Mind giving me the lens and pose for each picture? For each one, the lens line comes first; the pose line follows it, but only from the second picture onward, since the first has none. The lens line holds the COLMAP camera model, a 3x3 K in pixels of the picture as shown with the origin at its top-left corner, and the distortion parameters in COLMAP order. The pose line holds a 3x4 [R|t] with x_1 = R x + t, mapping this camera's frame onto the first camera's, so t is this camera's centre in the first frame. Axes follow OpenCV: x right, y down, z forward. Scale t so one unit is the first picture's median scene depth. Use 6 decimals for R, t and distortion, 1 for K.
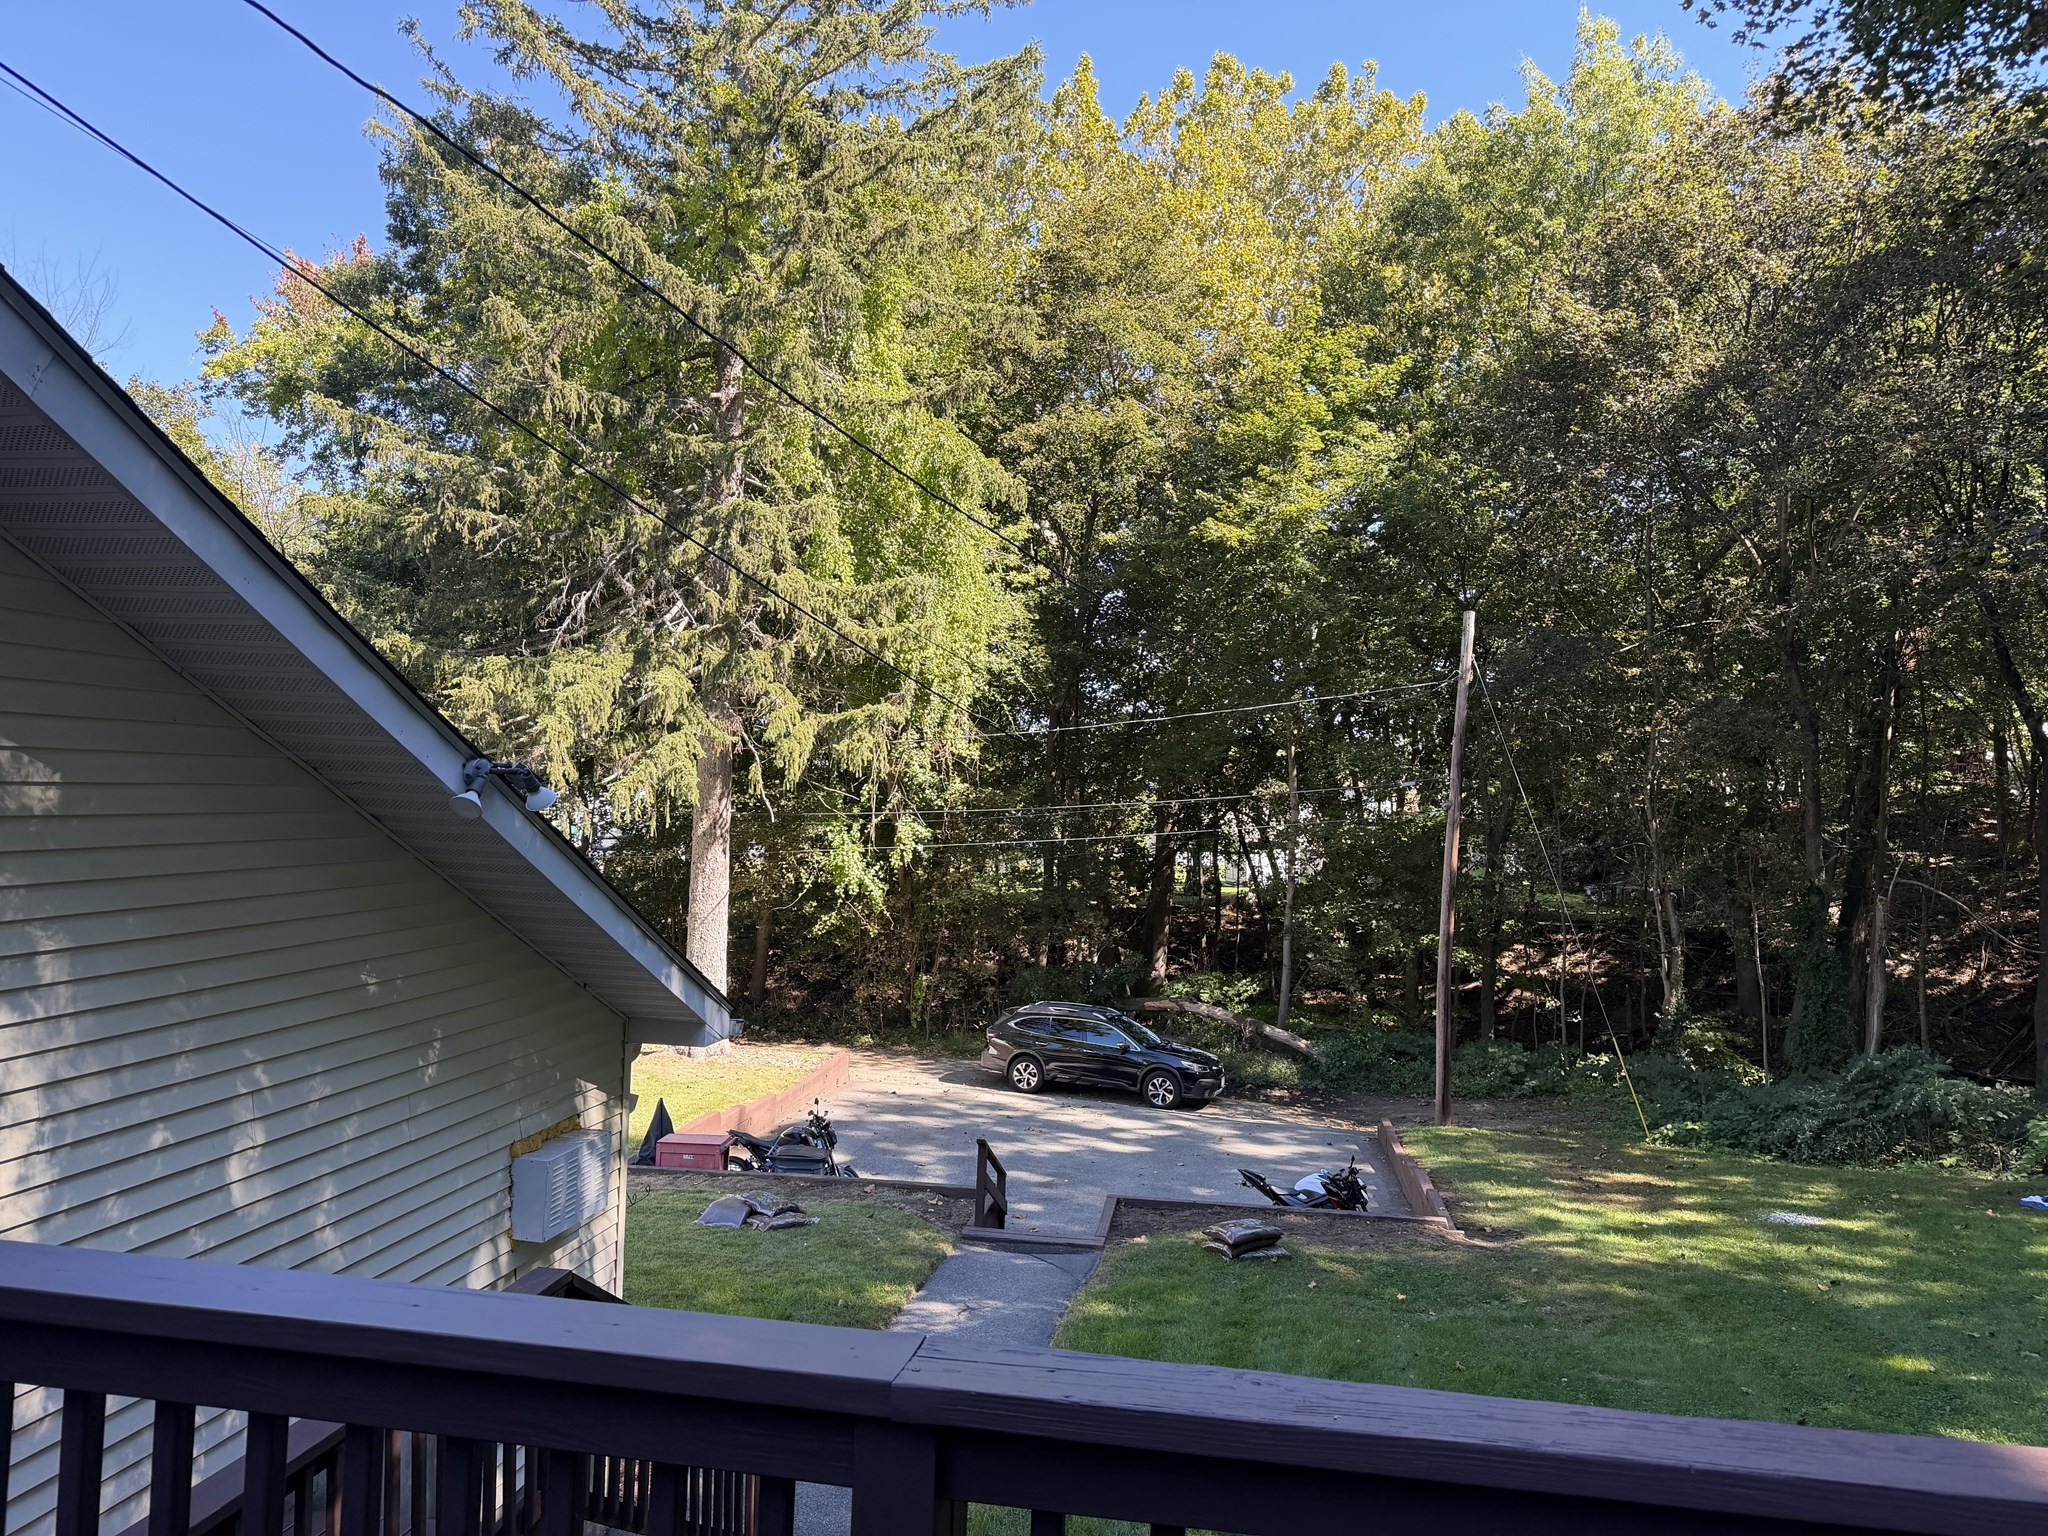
lens RADIAL K [[1435.7, 0, 1024.0], [0, 1435.7, 768.0], [0, 0, 1]] dist [0.120593, -0.181585]
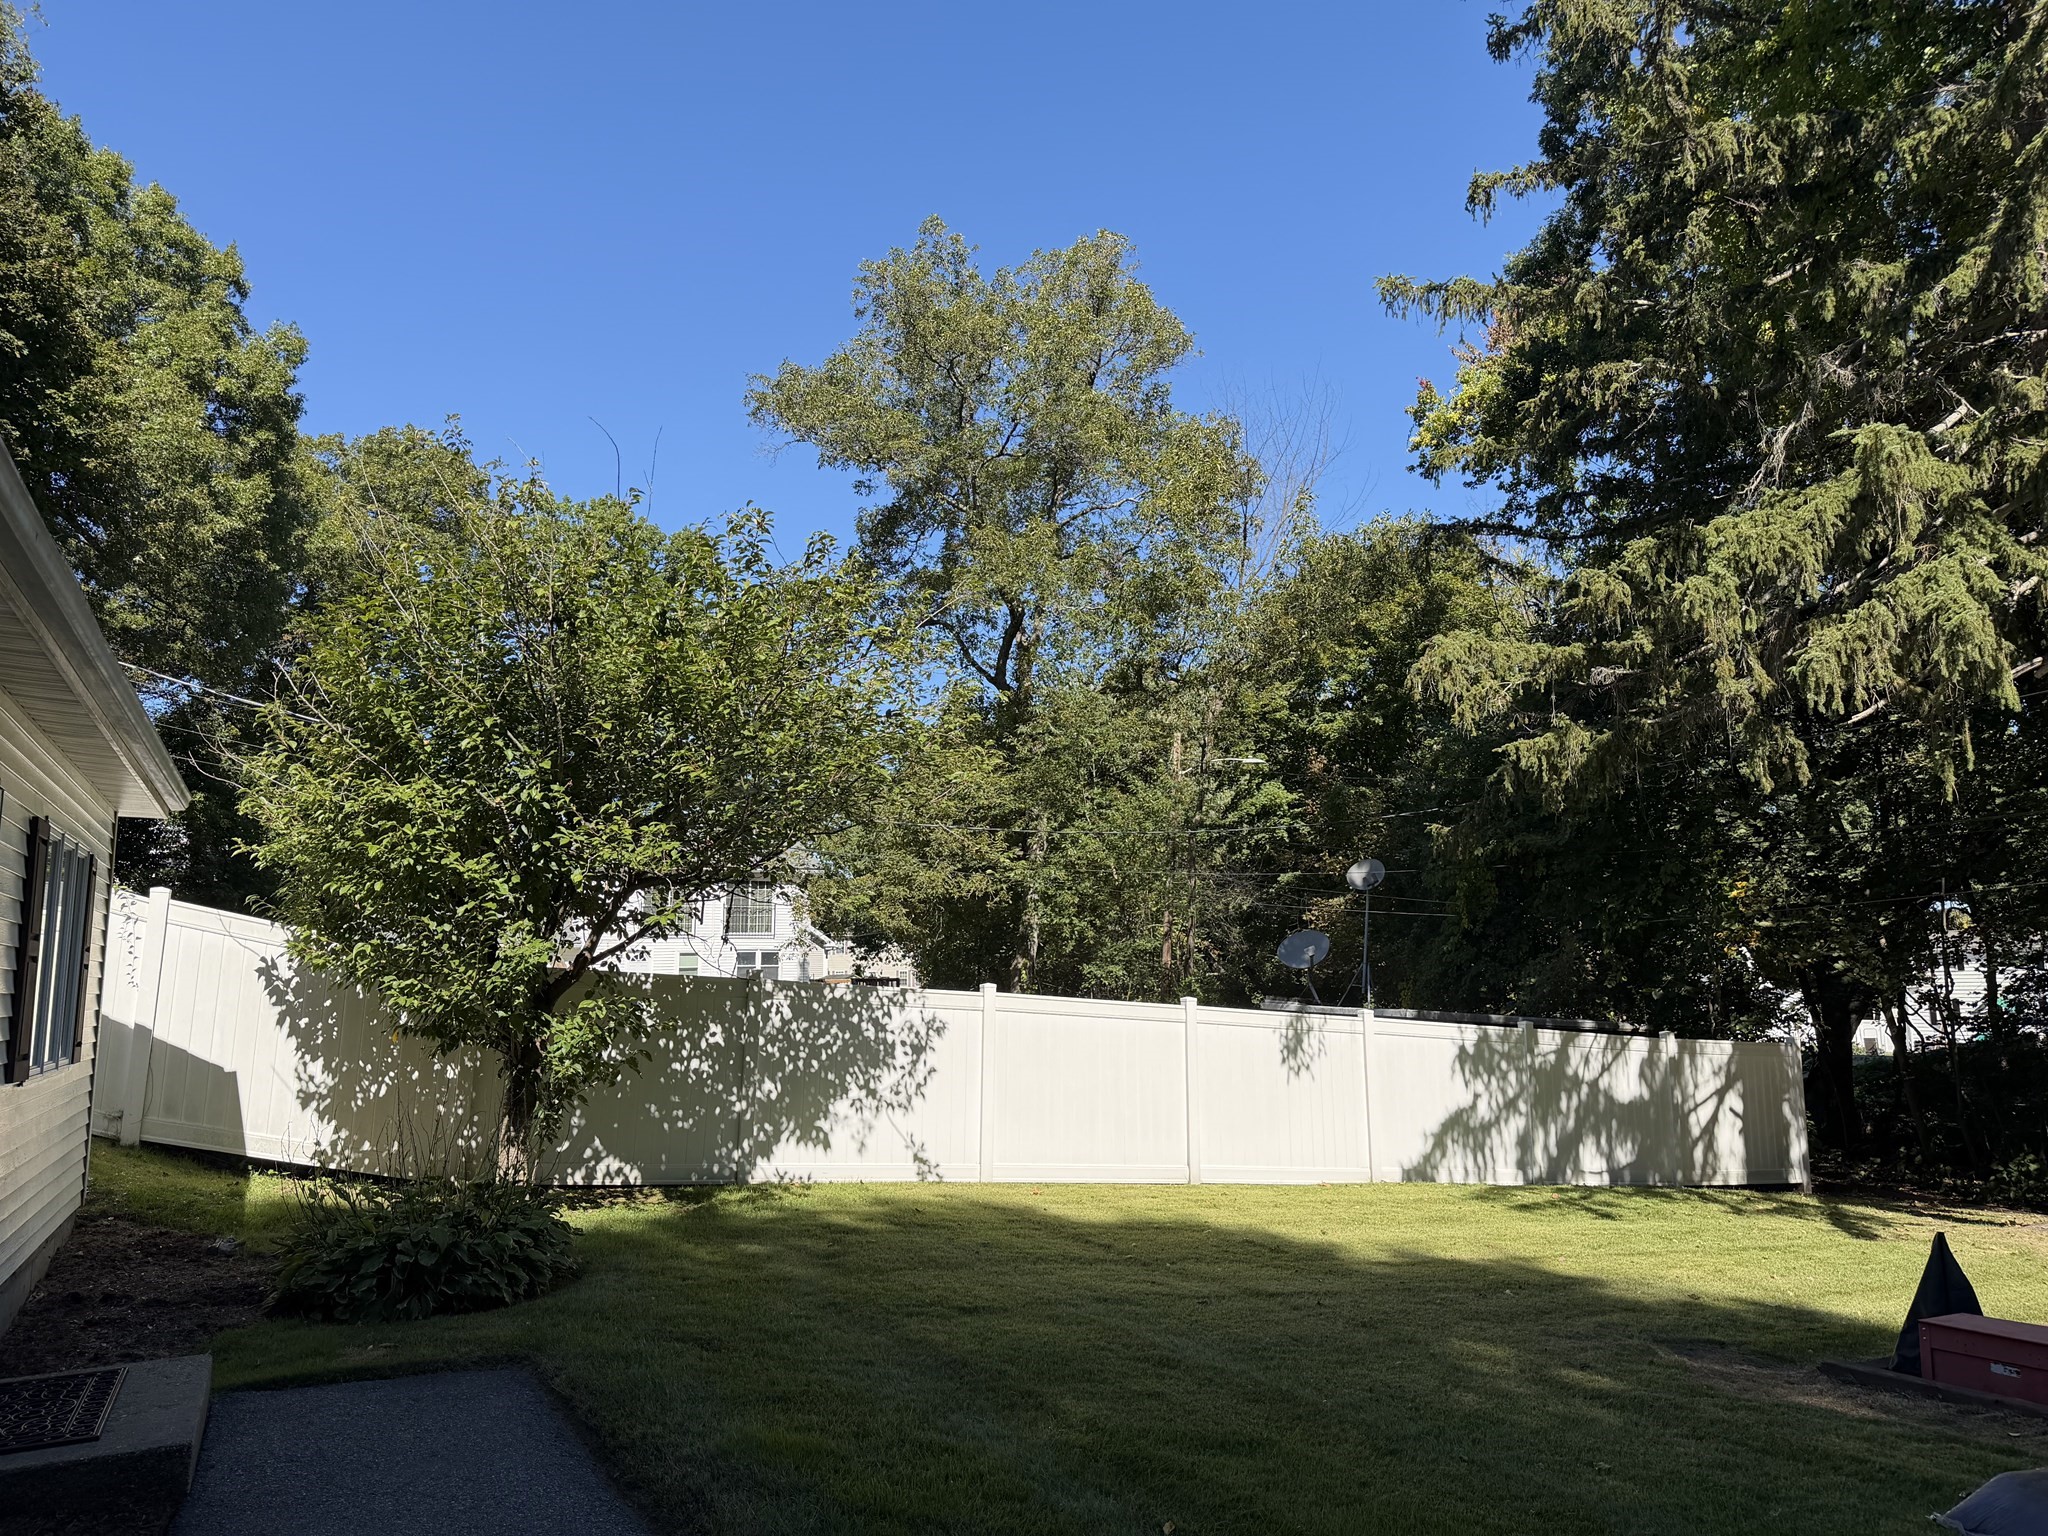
lens RADIAL K [[1413.1, 0, 1035.2], [0, 1413.1, 761.8], [0, 0, 1]] dist [0.115886, -0.141618]
pose [[0.621094, -0.143935, -0.770406, -0.030351], [0.024460, 0.986072, -0.164509, 0.079091], [0.783354, 0.083331, 0.615964, 0.259100]]
